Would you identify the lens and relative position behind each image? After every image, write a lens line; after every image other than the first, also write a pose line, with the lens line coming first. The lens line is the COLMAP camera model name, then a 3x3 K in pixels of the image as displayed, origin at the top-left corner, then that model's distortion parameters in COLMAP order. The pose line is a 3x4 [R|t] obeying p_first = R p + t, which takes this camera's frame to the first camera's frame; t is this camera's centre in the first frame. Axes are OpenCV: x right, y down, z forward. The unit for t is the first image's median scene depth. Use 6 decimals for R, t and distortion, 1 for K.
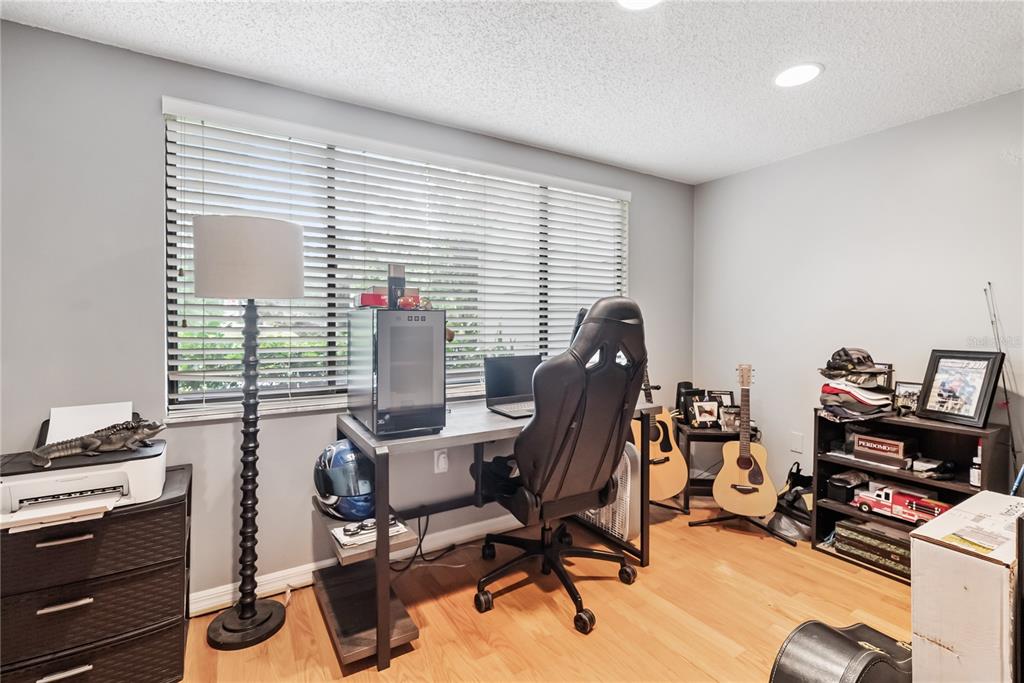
lens RADIAL K [[464.5, 0, 507.9], [0, 464.5, 332.8], [0, 0, 1]] dist [-0.007860, 0.002619]
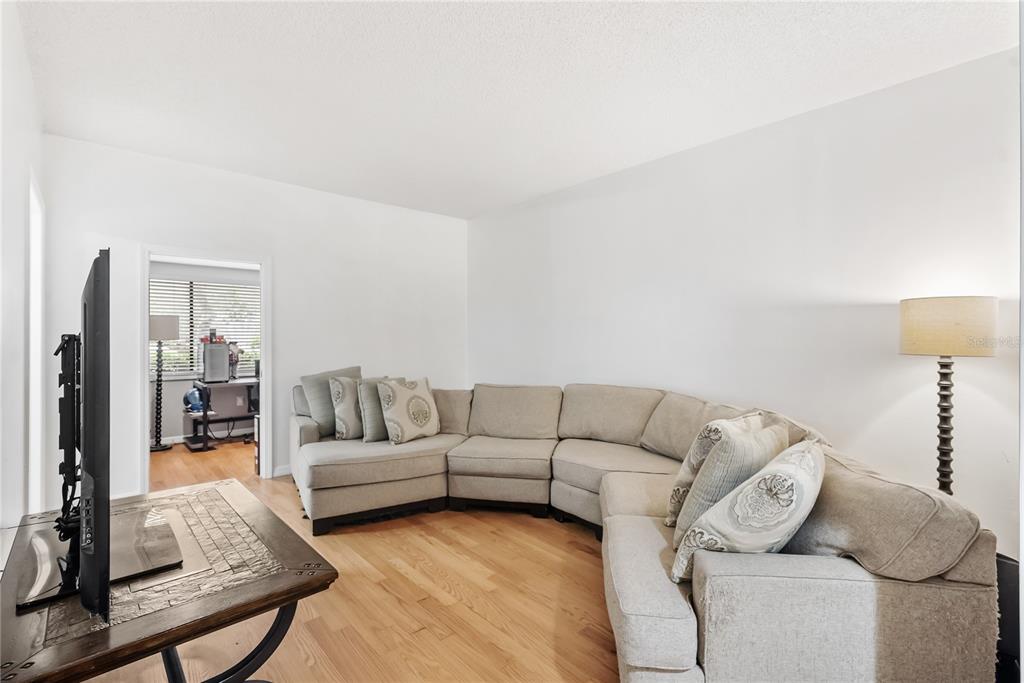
lens RADIAL K [[464.5, 0, 515.5], [0, 464.5, 343.3], [0, 0, 1]] dist [-0.007860, 0.002619]
pose [[0.984645, -0.005728, 0.174476, 1.138374], [0.009984, 0.999673, -0.023525, 0.041271], [-0.174284, 0.024906, 0.984380, -2.251186]]
